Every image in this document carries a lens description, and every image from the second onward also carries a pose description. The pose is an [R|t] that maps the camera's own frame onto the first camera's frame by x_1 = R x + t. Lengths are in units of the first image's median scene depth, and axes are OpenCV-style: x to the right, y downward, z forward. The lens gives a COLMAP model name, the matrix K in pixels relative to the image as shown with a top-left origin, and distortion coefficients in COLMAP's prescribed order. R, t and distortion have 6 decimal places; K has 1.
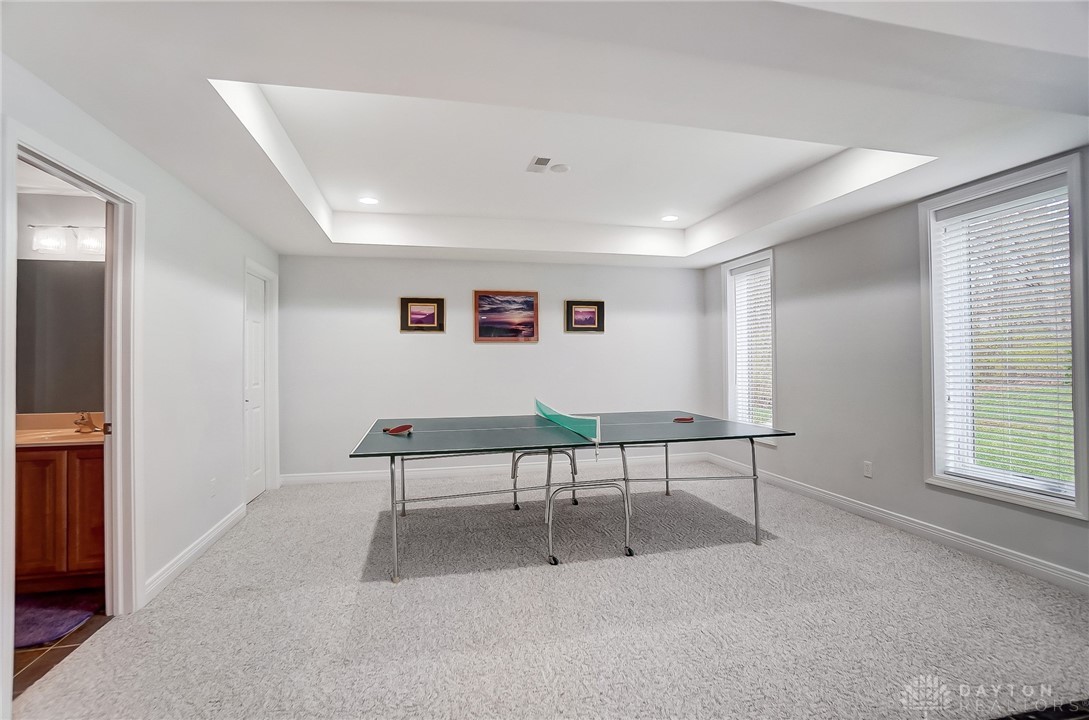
lens RADIAL K [[492.2, 0, 543.2], [0, 492.2, 354.6], [0, 0, 1]] dist [-0.026035, 0.001955]
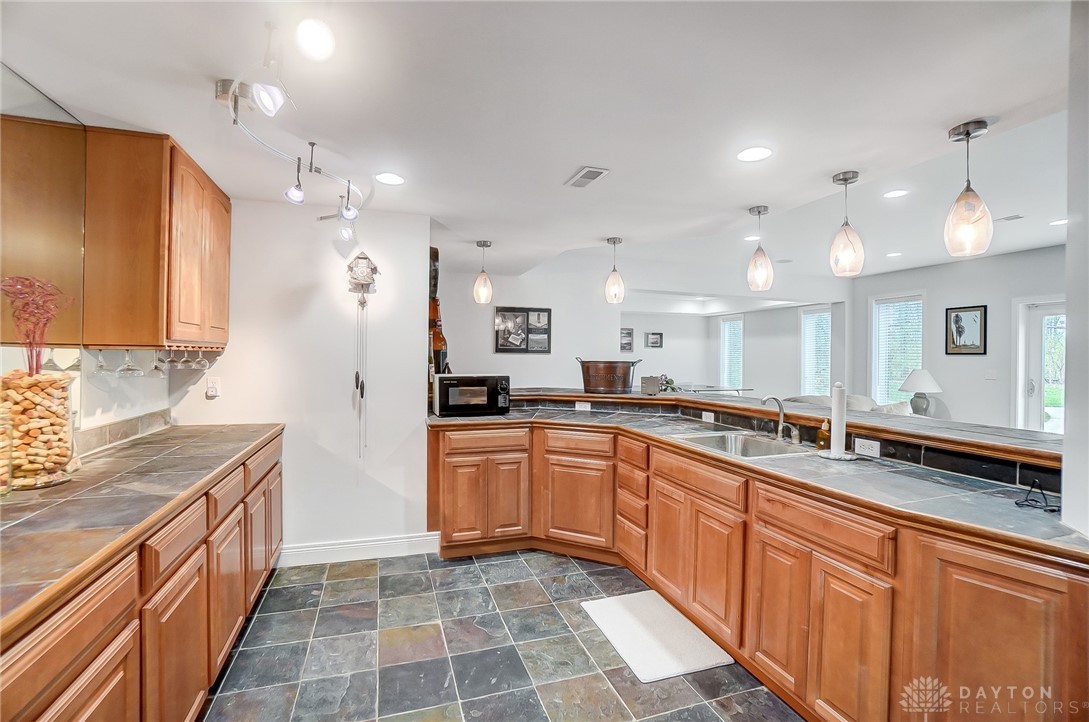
lens RADIAL K [[492.2, 0, 542.1], [0, 492.2, 357.6], [0, 0, 1]] dist [-0.026035, 0.001955]
pose [[0.996889, 0.008905, 0.078308, -0.563956], [-0.009679, 0.999908, 0.009502, -0.020768], [-0.078217, -0.010230, 0.996884, -1.057227]]
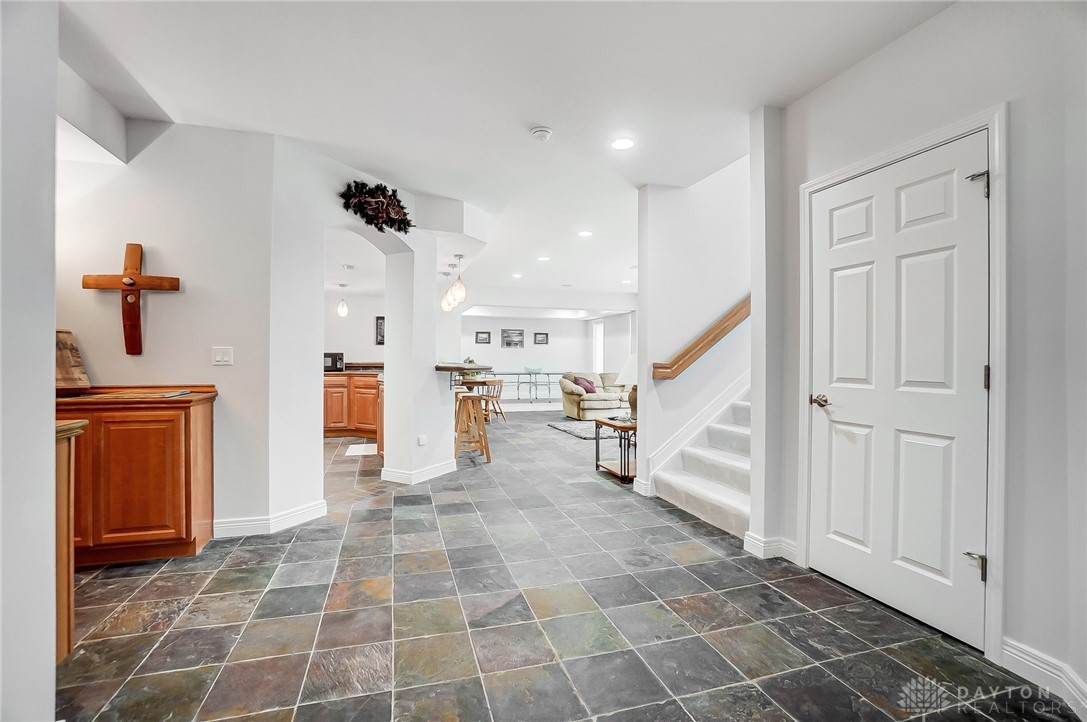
lens RADIAL K [[491.3, 0, 538.6], [0, 491.3, 357.7], [0, 0, 1]] dist [-0.026035, 0.001955]
pose [[0.997763, 0.008395, 0.066320, -0.112007], [-0.008835, 0.999941, 0.006340, 0.010902], [-0.066263, -0.006912, 0.997778, -1.771620]]
